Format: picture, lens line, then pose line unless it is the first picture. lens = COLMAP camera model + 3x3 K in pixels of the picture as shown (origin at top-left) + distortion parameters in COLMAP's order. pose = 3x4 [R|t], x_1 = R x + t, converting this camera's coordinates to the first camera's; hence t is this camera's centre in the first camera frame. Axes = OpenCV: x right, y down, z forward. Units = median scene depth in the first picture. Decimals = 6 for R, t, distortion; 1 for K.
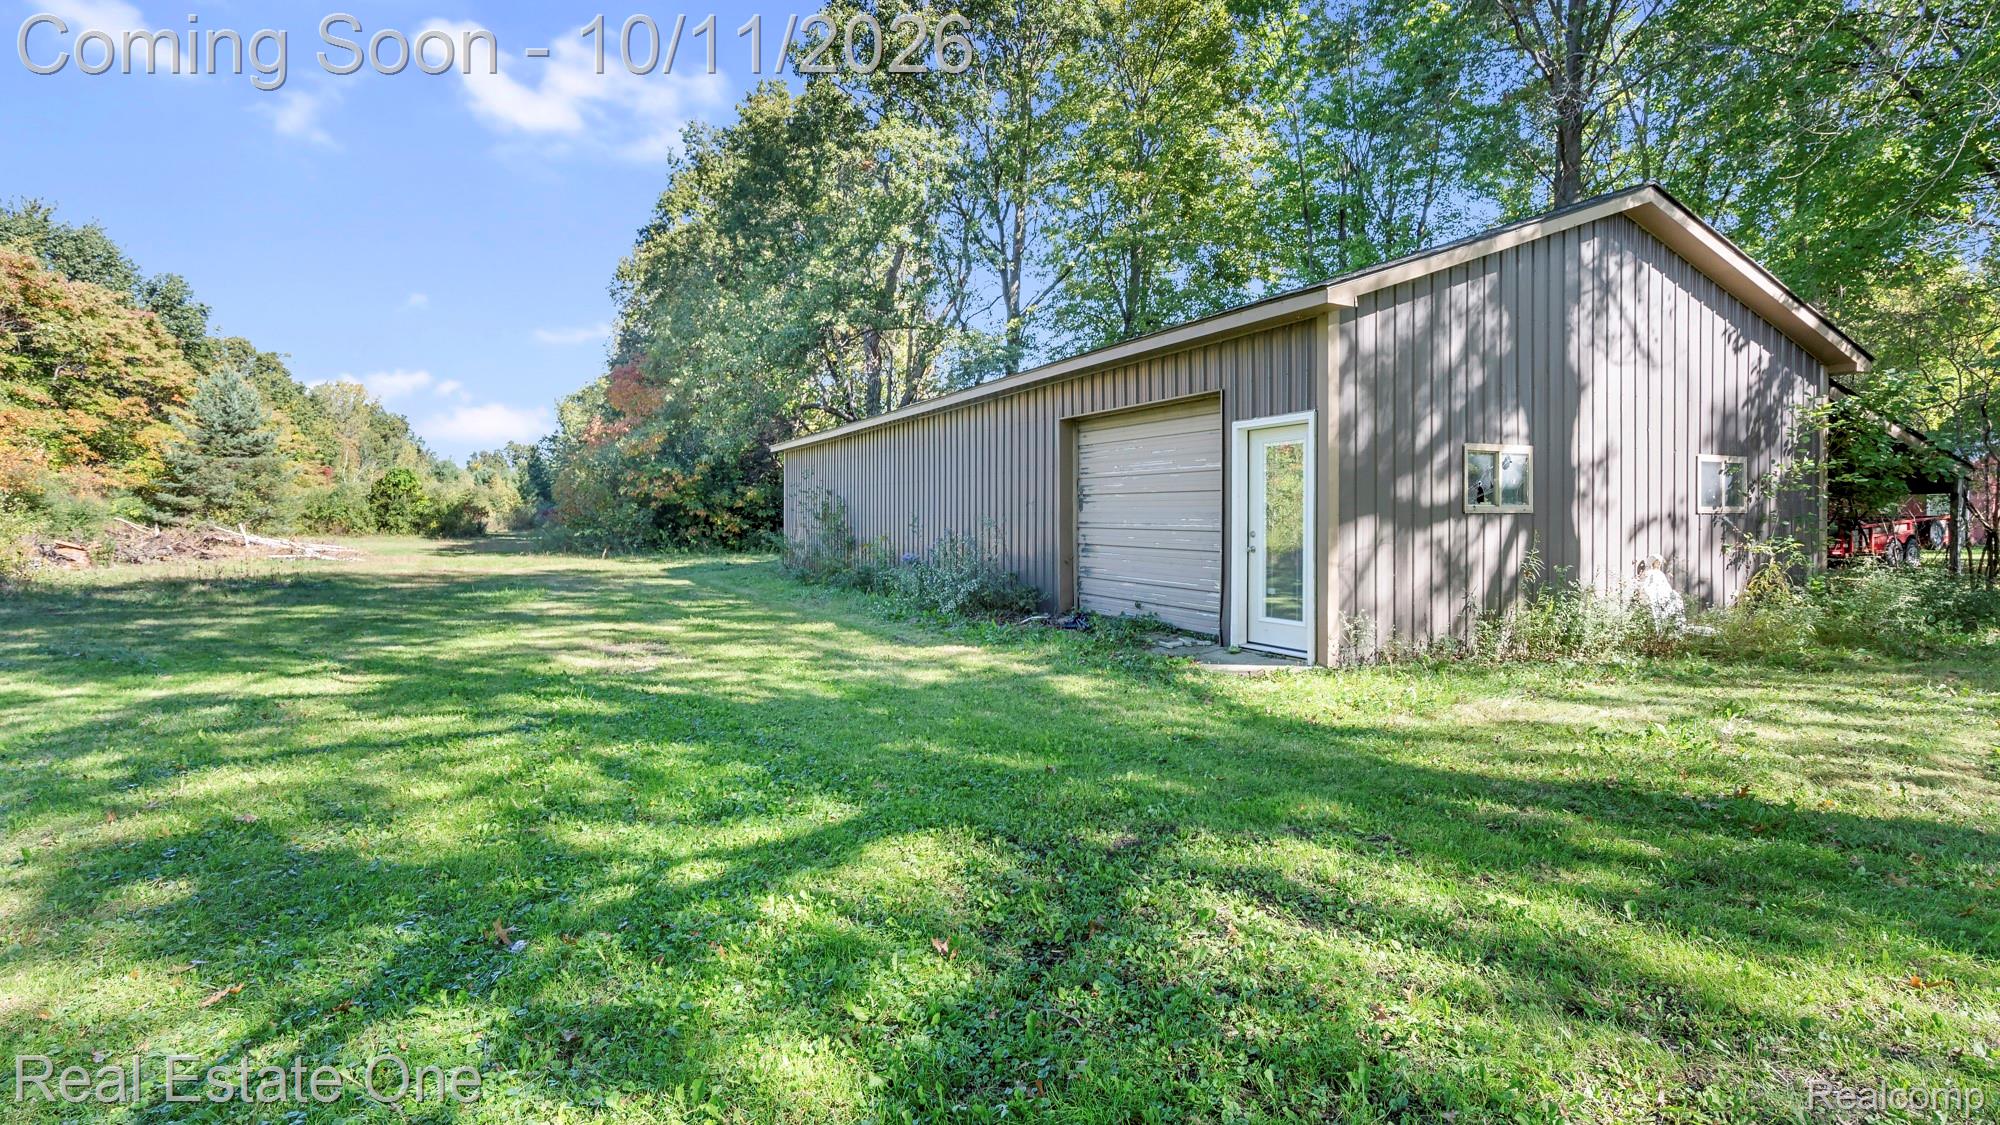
lens RADIAL K [[944.5, 0, 987.4], [0, 944.5, 525.8], [0, 0, 1]] dist [-0.001660, -0.000214]
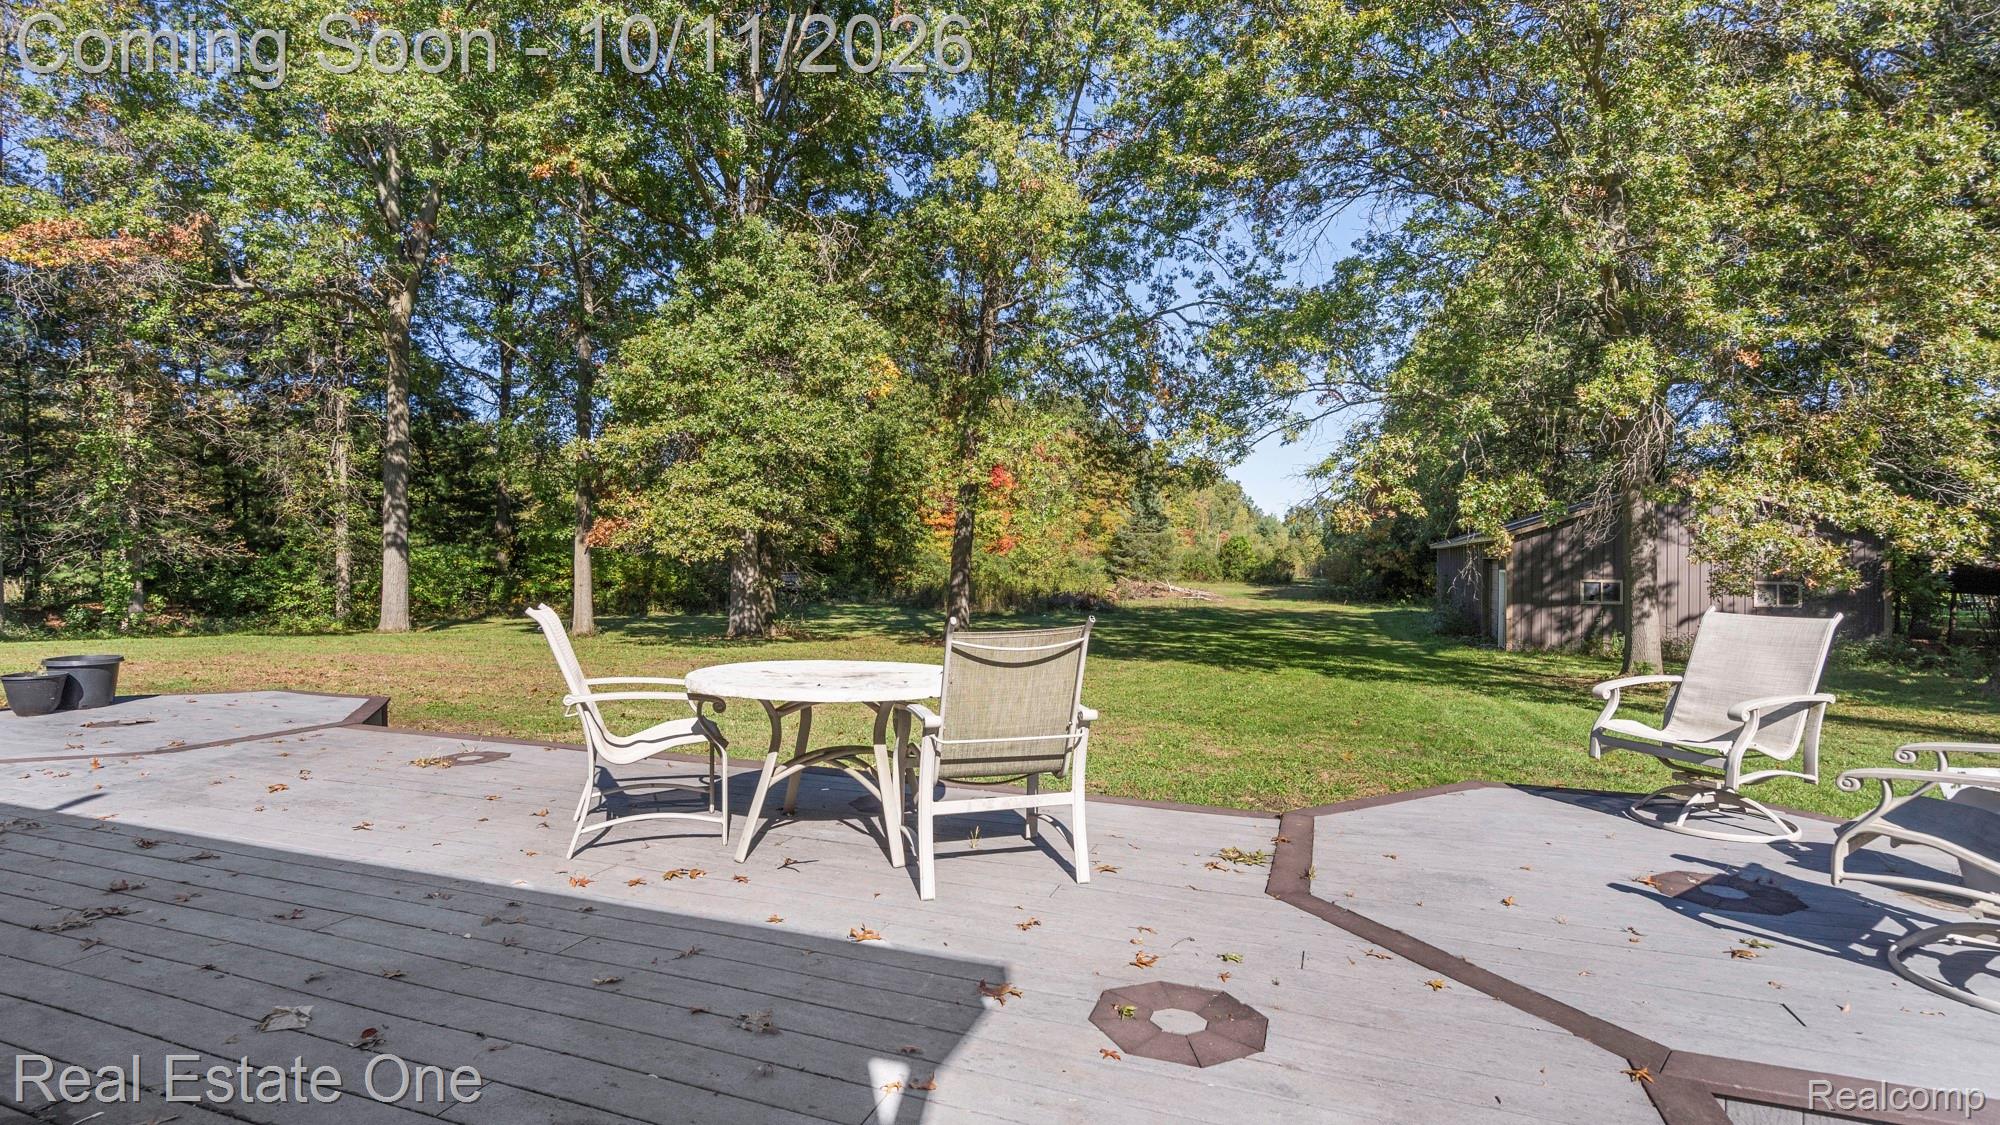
lens RADIAL K [[944.6, 0, 993.4], [0, 944.6, 573.0], [0, 0, 1]] dist [0.000946, 0.000486]
pose [[0.693384, 0.016416, -0.720381, 0.198904], [-0.013573, 0.999861, 0.009720, -0.016513], [0.720440, 0.003038, 0.693510, -0.336014]]
